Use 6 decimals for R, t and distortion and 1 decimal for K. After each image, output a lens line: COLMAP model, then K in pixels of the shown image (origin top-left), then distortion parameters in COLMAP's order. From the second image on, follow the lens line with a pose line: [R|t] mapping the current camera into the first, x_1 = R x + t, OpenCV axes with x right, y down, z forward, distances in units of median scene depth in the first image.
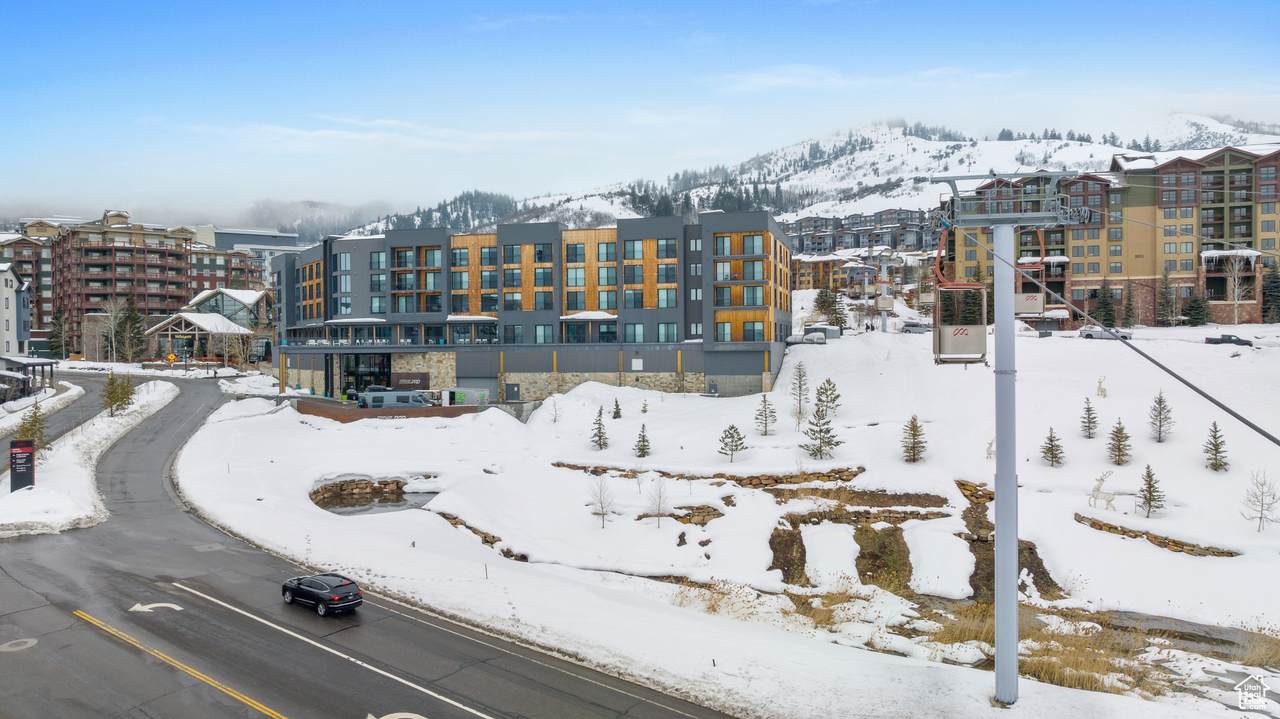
lens RADIAL K [[899.7, 0, 640.0], [0, 899.7, 359.5], [0, 0, 1]] dist [-0.014545, 0.001511]
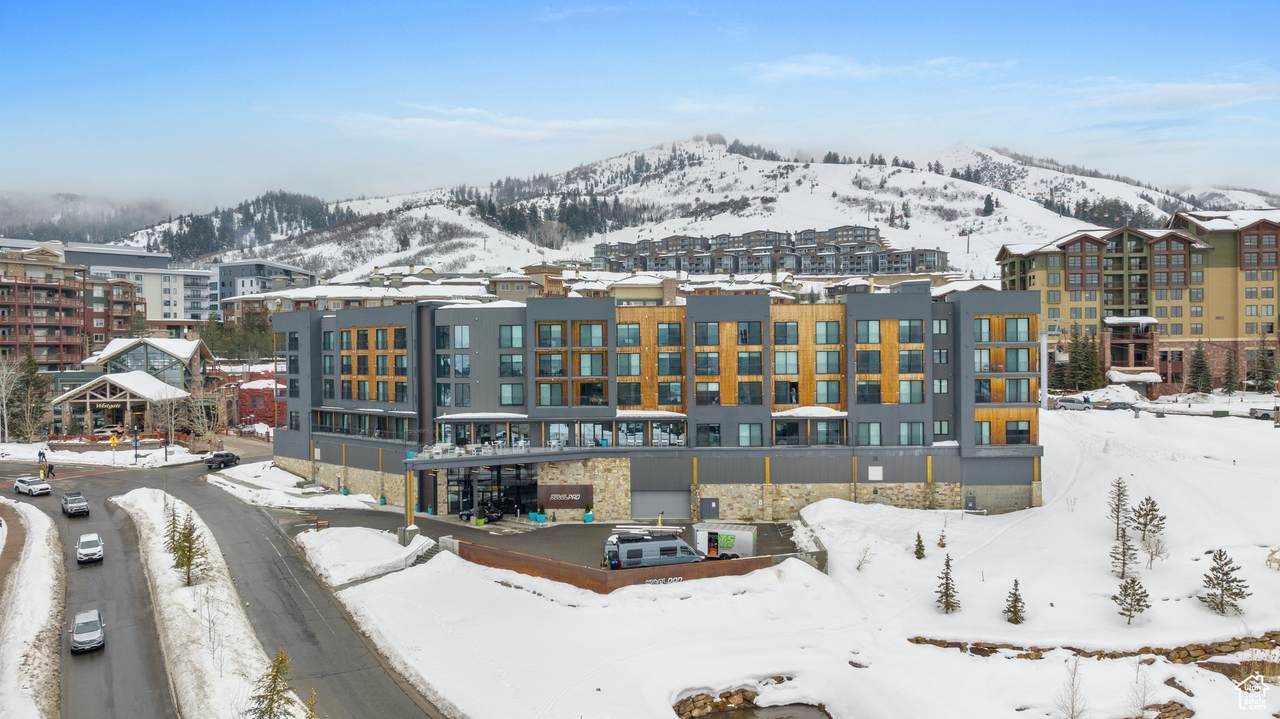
lens RADIAL K [[899.7, 0, 640.0], [0, 899.7, 359.5], [0, 0, 1]] dist [-0.014545, 0.001511]
pose [[0.974043, -0.005685, 0.226293, -0.244370], [0.006936, 0.999965, -0.004733, -0.058916], [-0.226258, 0.006179, 0.974048, 0.158178]]
